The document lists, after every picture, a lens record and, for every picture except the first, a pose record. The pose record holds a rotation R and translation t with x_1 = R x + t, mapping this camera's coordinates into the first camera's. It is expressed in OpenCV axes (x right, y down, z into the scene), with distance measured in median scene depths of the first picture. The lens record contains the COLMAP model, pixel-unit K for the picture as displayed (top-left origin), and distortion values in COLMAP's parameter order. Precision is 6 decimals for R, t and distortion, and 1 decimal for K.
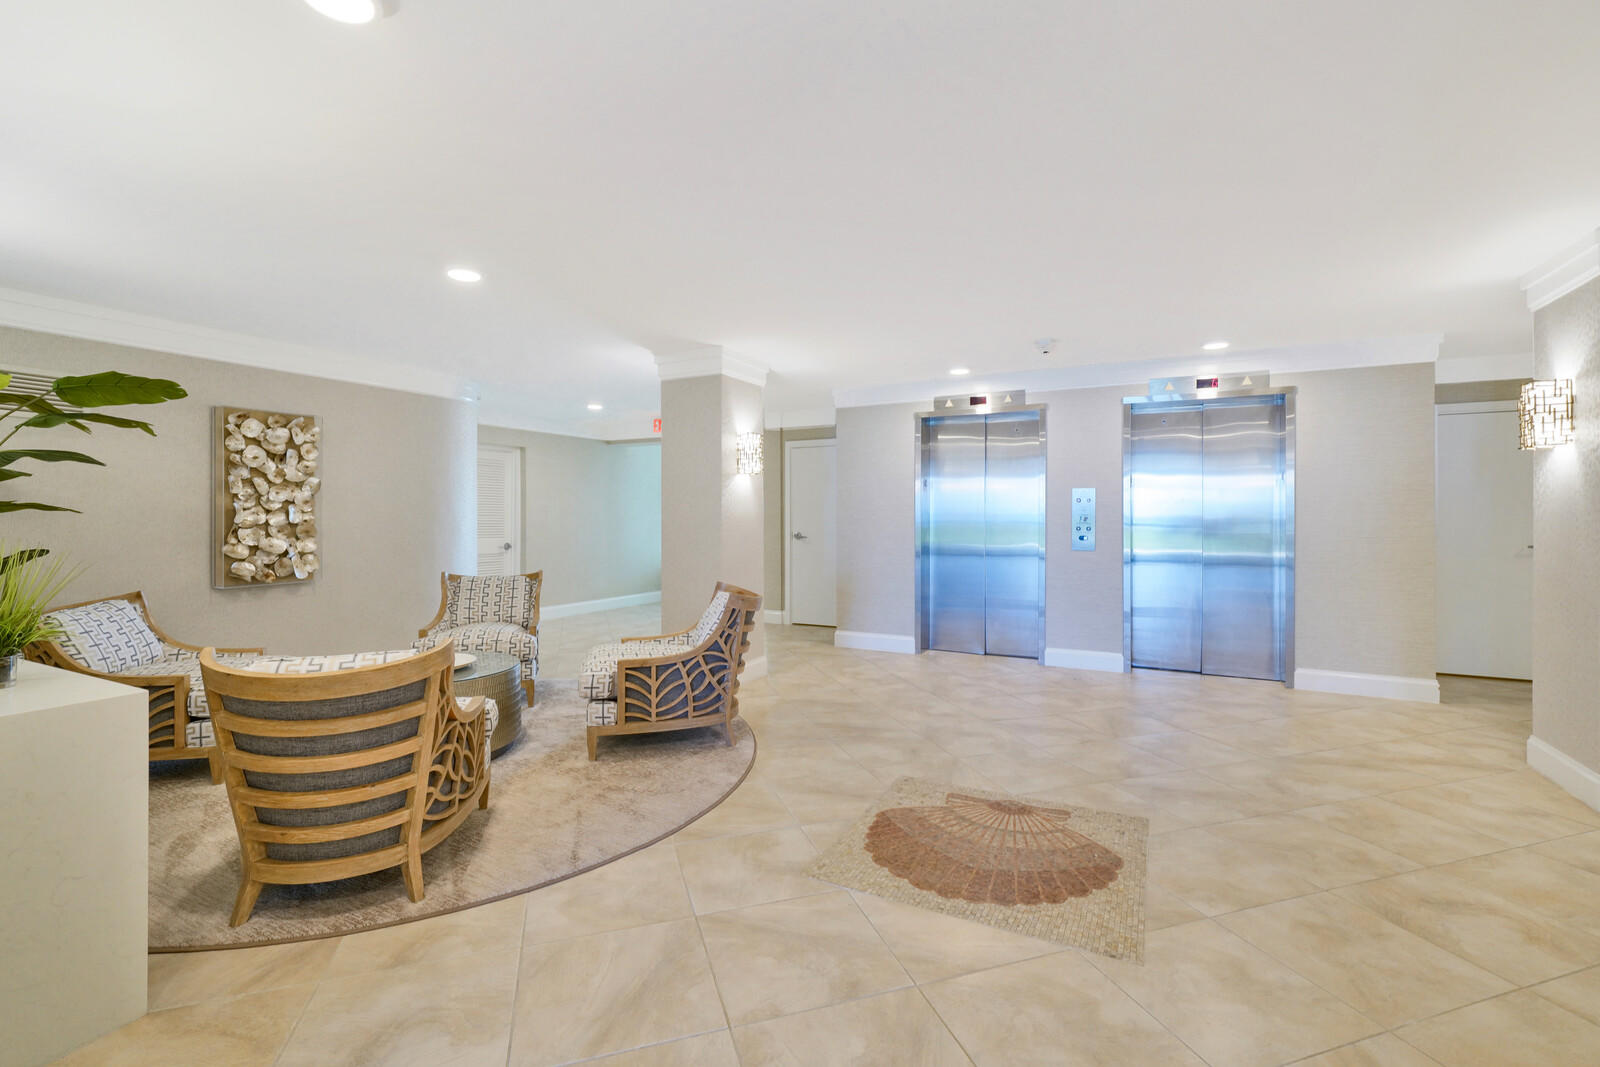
lens RADIAL K [[696.0, 0, 800.0], [0, 696.0, 533.5], [0, 0, 1]] dist [0.022165, 0.000321]
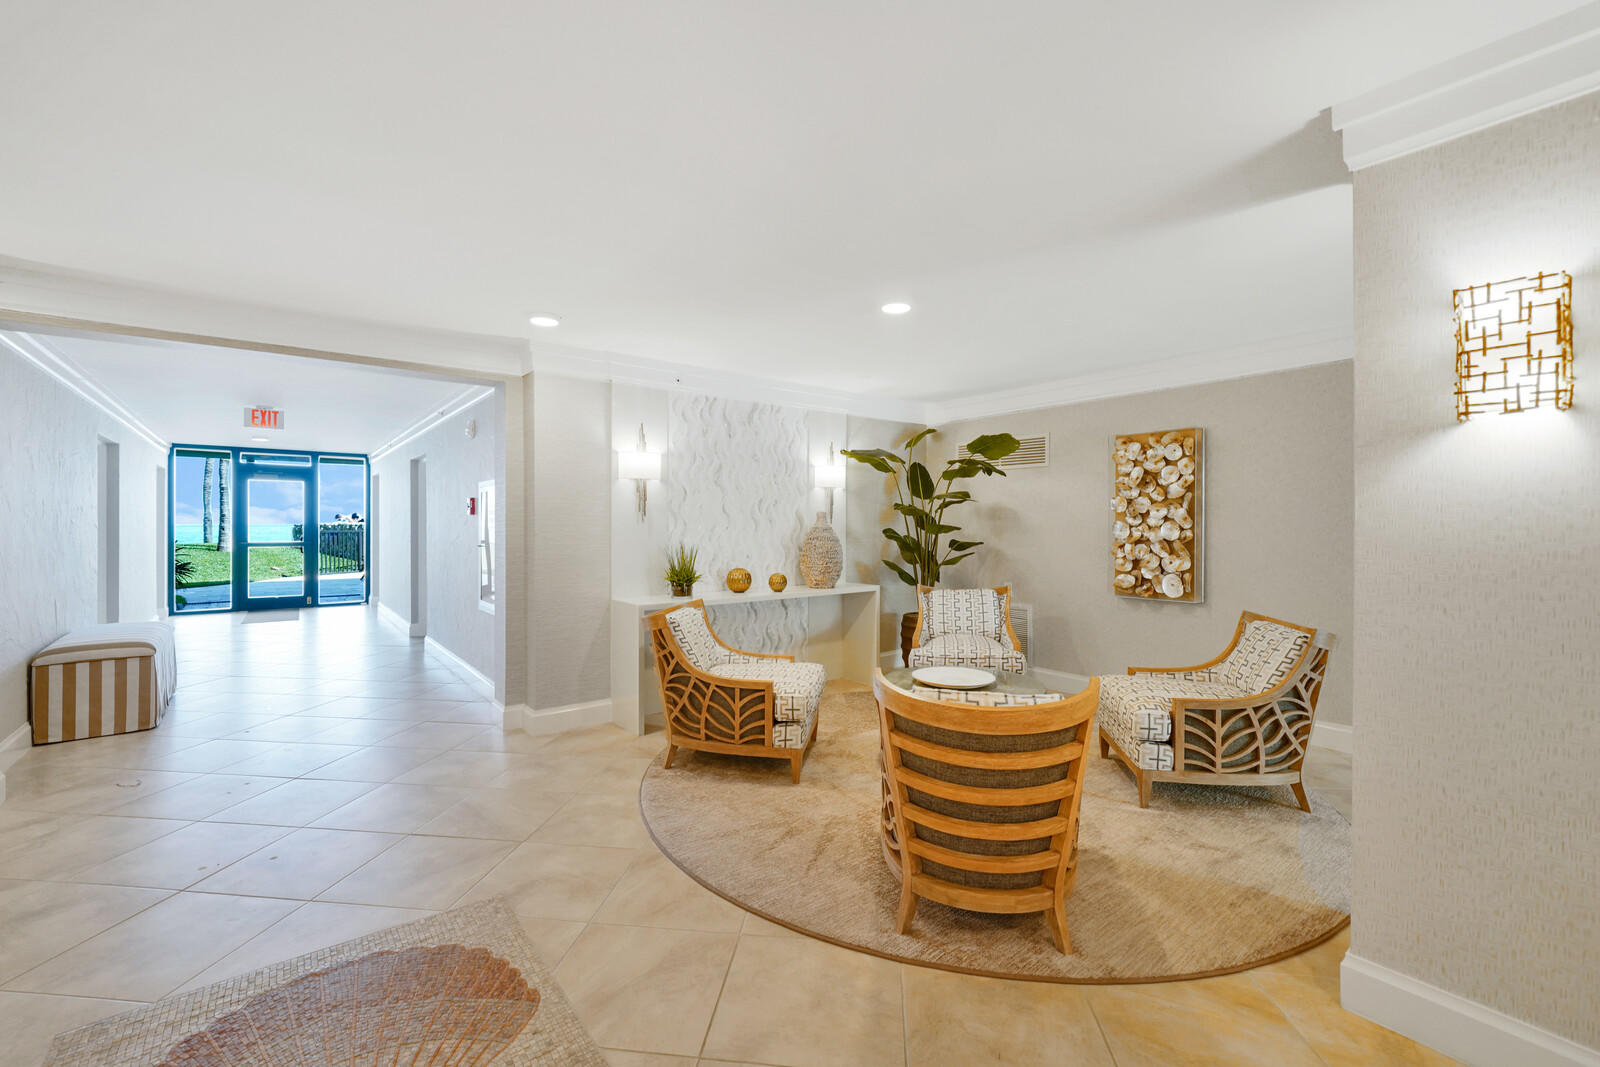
lens RADIAL K [[696.0, 0, 800.0], [0, 696.0, 533.5], [0, 0, 1]] dist [0.022165, 0.000321]
pose [[-0.435904, 0.007395, -0.899963, 0.600147], [-0.016984, 0.999721, 0.016441, -0.049029], [0.899833, 0.022451, -0.435657, 1.505051]]
